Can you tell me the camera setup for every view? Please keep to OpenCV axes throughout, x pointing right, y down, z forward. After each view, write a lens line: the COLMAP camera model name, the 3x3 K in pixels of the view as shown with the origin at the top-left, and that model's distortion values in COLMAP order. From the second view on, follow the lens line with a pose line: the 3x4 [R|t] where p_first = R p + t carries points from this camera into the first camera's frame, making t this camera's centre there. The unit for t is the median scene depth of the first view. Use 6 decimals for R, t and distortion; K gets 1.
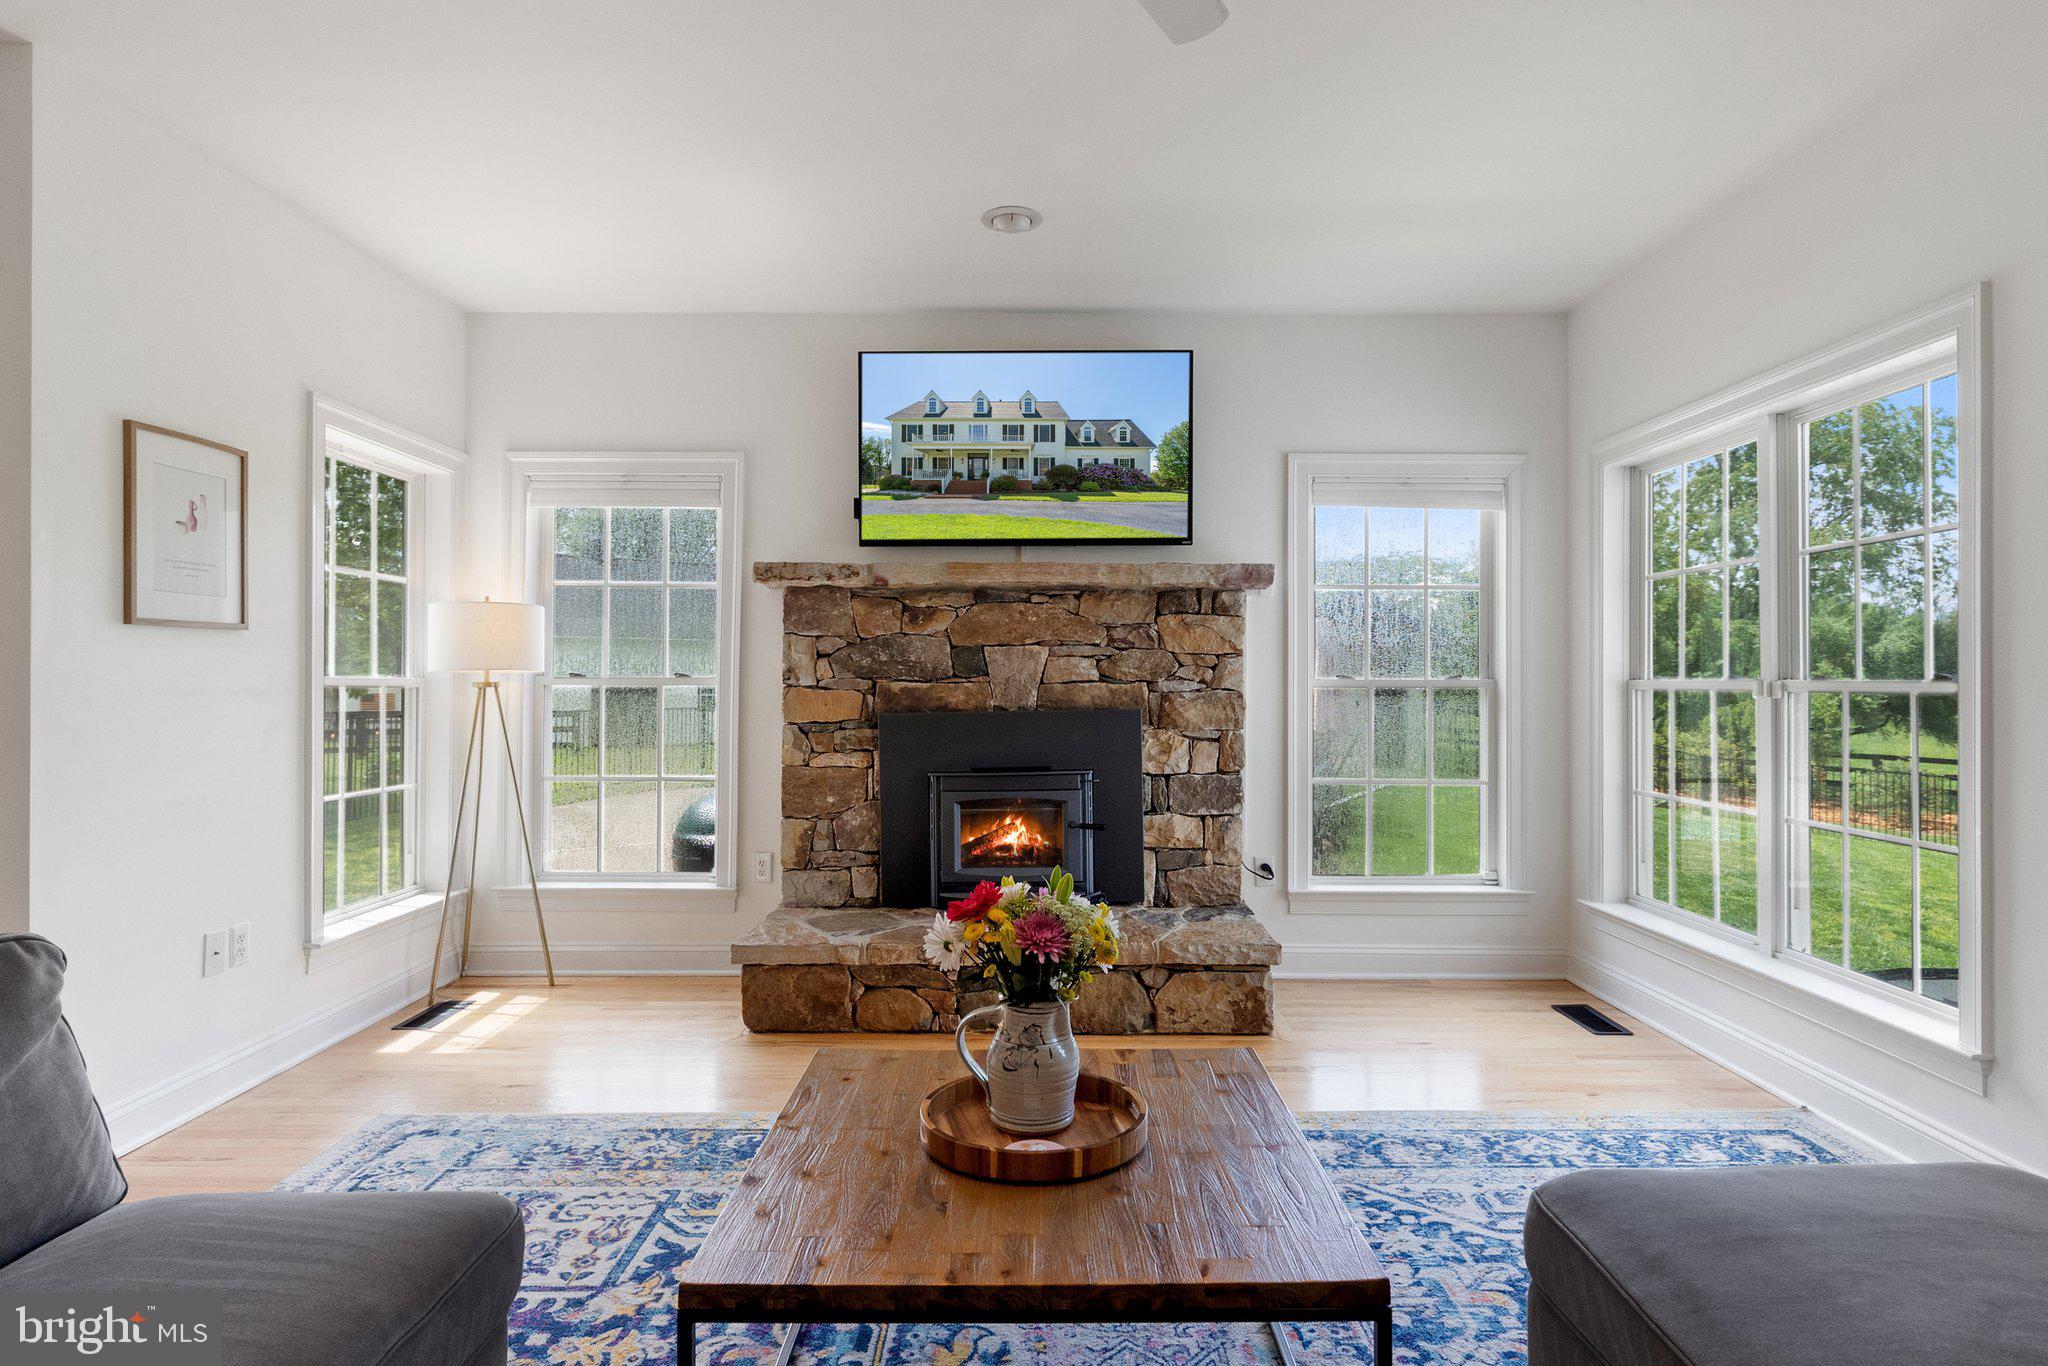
lens RADIAL K [[1129.7, 0, 1034.7], [0, 1129.7, 687.2], [0, 0, 1]] dist [-0.002268, -0.000767]
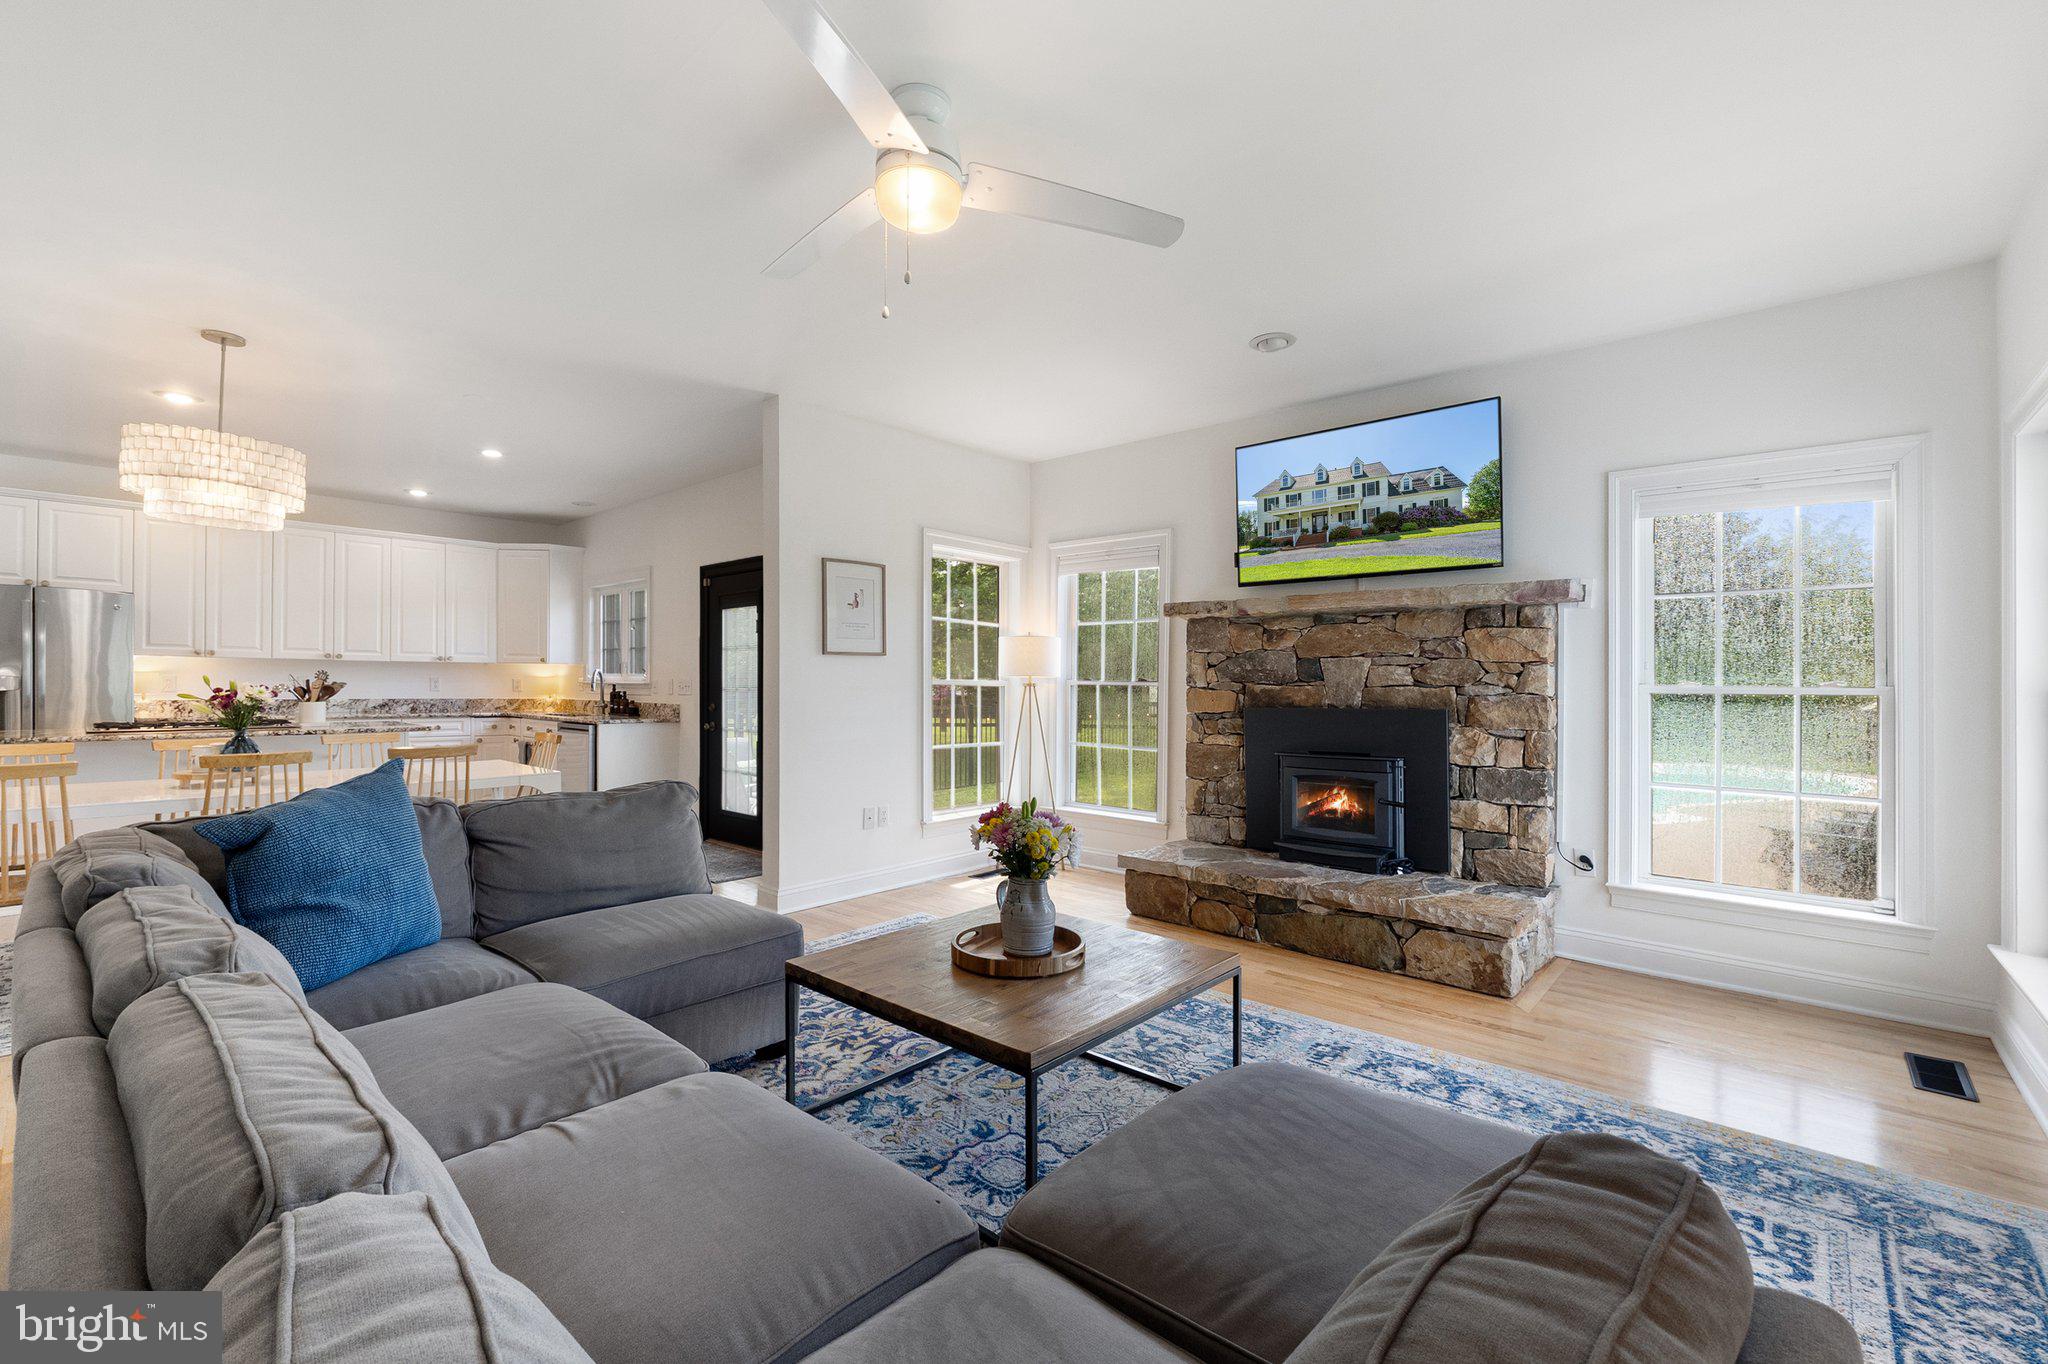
lens RADIAL K [[878.4, 0, 1020.4], [0, 878.4, 692.0], [0, 0, 1]] dist [-0.008421, -0.000266]
pose [[0.743237, 0.013060, -0.668901, 0.374741], [-0.008793, 0.999914, 0.009752, -0.003857], [0.668971, -0.001367, 0.743288, 0.017317]]
